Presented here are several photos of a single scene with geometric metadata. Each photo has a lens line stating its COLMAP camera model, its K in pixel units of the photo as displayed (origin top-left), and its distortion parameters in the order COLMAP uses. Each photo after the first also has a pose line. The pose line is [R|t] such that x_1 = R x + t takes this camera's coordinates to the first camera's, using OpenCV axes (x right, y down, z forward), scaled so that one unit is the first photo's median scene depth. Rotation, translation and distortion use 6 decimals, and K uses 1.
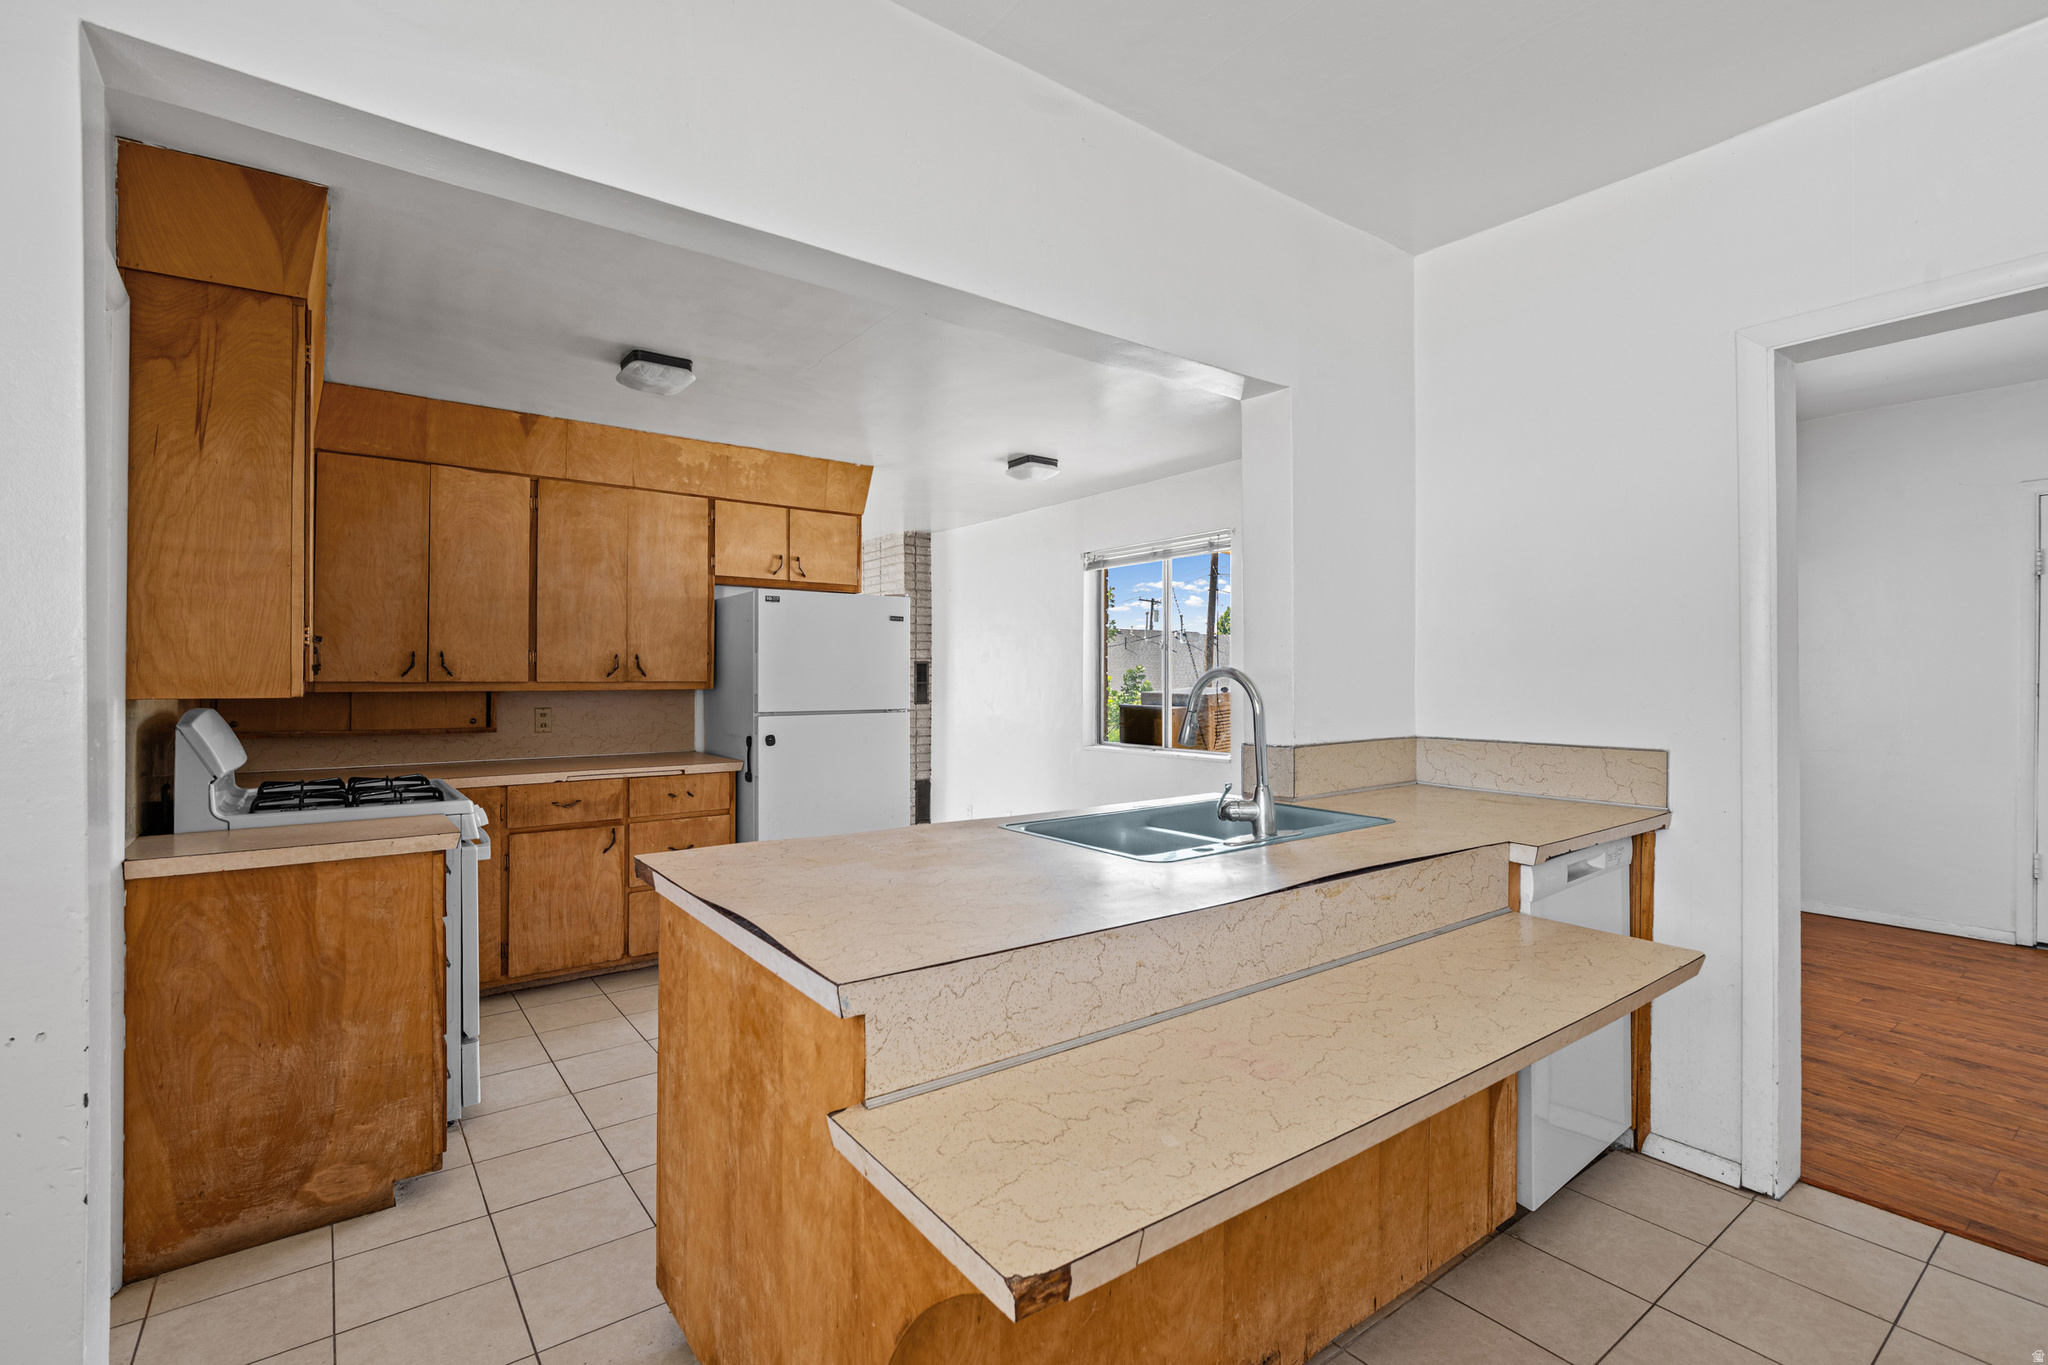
lens RADIAL K [[924.8, 0, 1018.1], [0, 924.8, 676.1], [0, 0, 1]] dist [-0.001368, -0.000248]
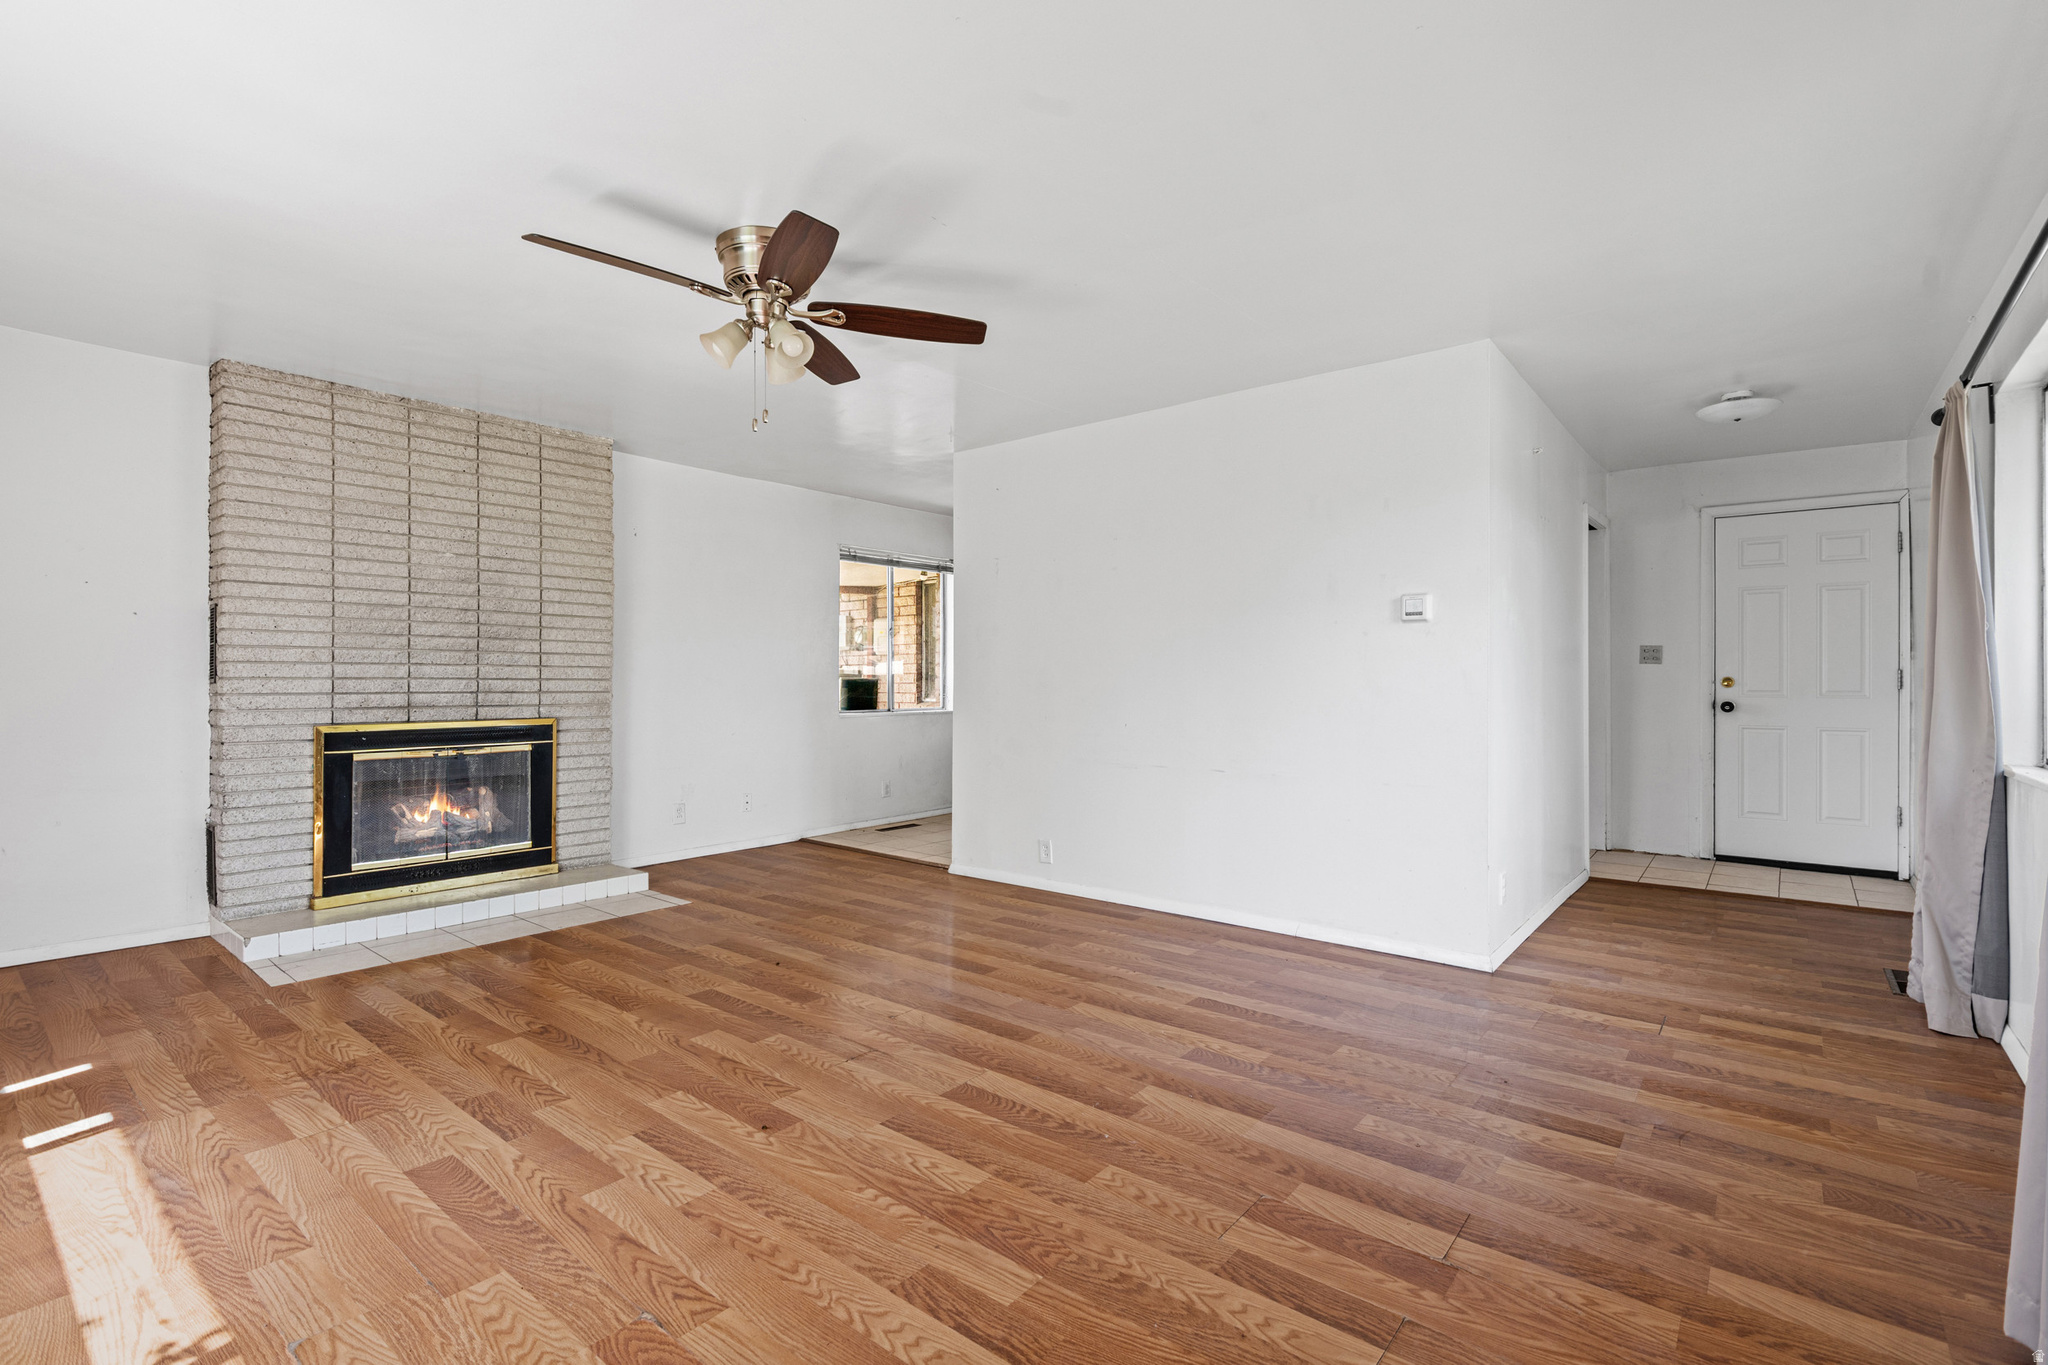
lens RADIAL K [[931.5, 0, 1005.2], [0, 931.5, 682.3], [0, 0, 1]] dist [0.002184, -0.000135]
pose [[-0.235410, -0.000738, 0.971896, -1.617856], [-0.005074, 0.999987, -0.000469, 0.049916], [-0.971883, -0.005041, -0.235411, 1.598042]]
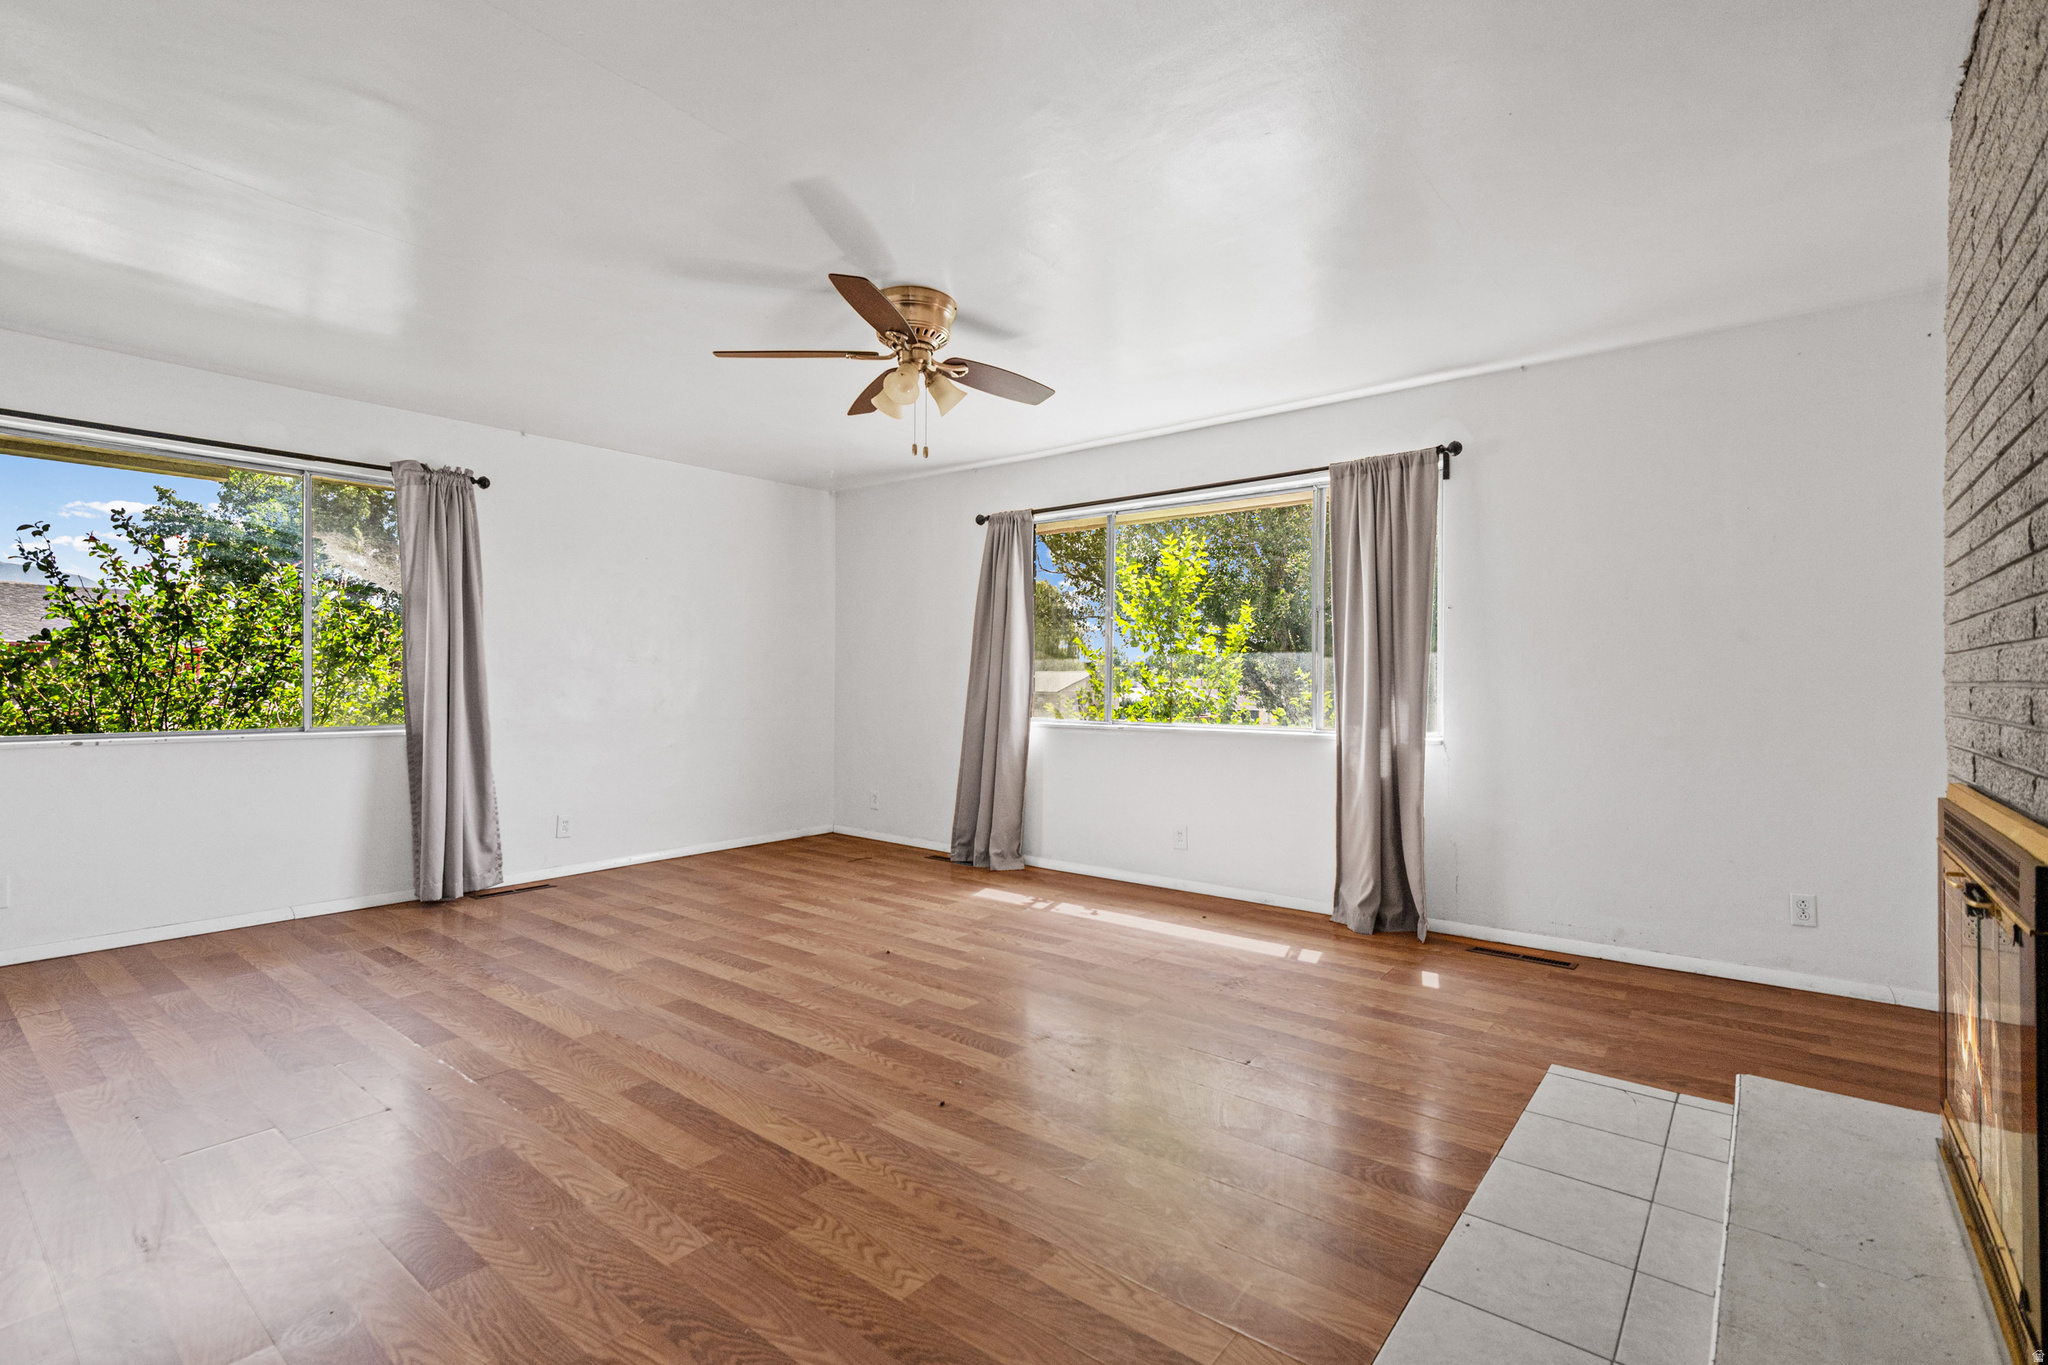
lens RADIAL K [[931.5, 0, 1005.2], [0, 931.5, 682.3], [0, 0, 1]] dist [0.002184, -0.000135]
pose [[0.247798, 0.006079, -0.968793, -0.074359], [-0.002901, 0.999980, 0.005533, 0.047077], [0.968807, 0.001440, 0.247811, 1.486013]]
